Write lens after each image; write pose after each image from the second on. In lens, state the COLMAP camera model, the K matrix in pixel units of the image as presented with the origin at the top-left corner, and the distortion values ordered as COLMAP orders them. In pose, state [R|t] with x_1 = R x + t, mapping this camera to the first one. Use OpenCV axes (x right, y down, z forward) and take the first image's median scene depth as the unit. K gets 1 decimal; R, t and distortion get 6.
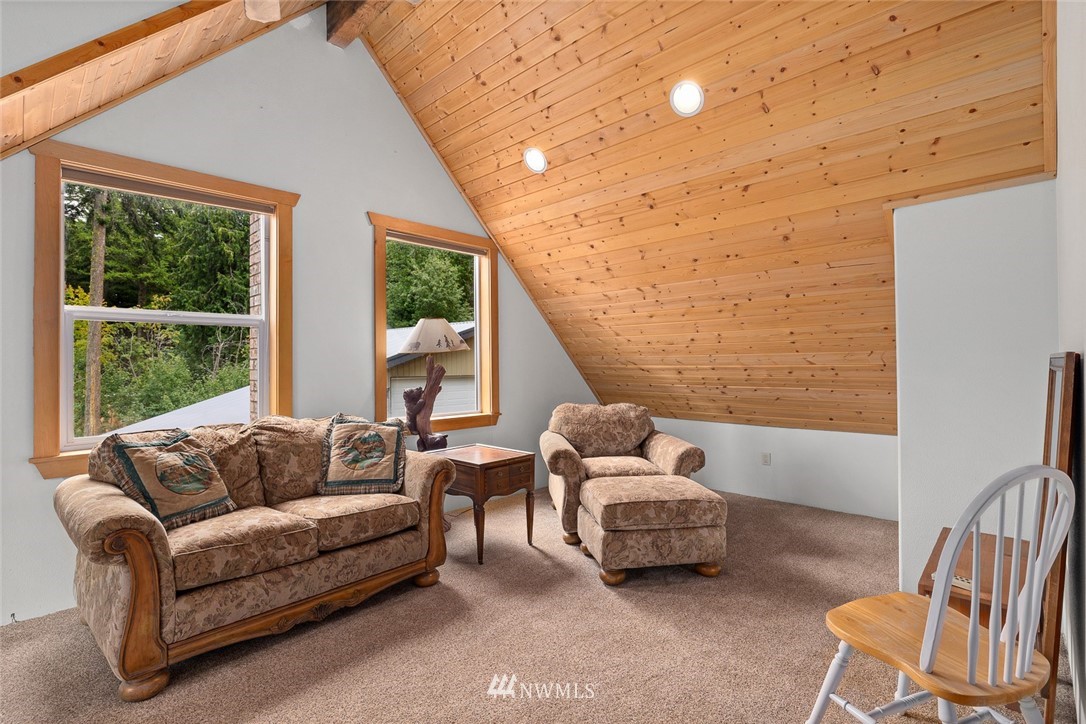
lens RADIAL K [[522.8, 0, 543.6], [0, 522.8, 362.3], [0, 0, 1]] dist [-0.013672, 0.000318]
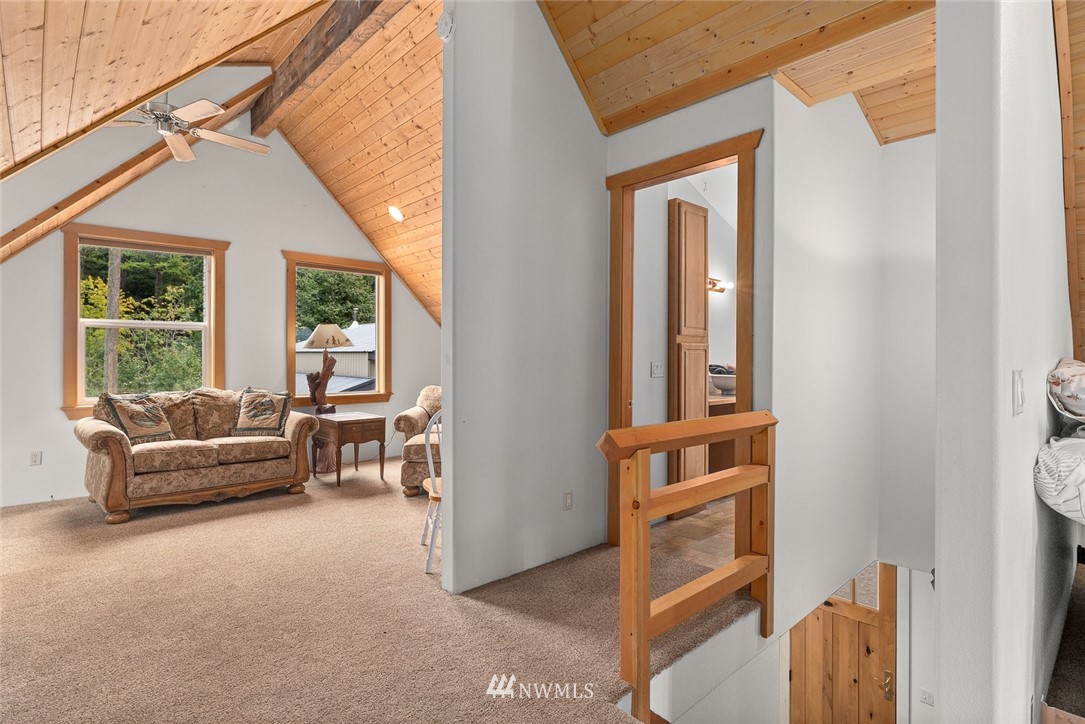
lens RADIAL K [[548.9, 0, 541.5], [0, 548.9, 362.0], [0, 0, 1]] dist [-0.021092, 0.001317]
pose [[0.998856, 0.010760, -0.046586, 0.593506], [-0.010206, 0.999874, 0.012118, -0.004935], [0.046711, -0.011628, 0.998841, -0.624137]]
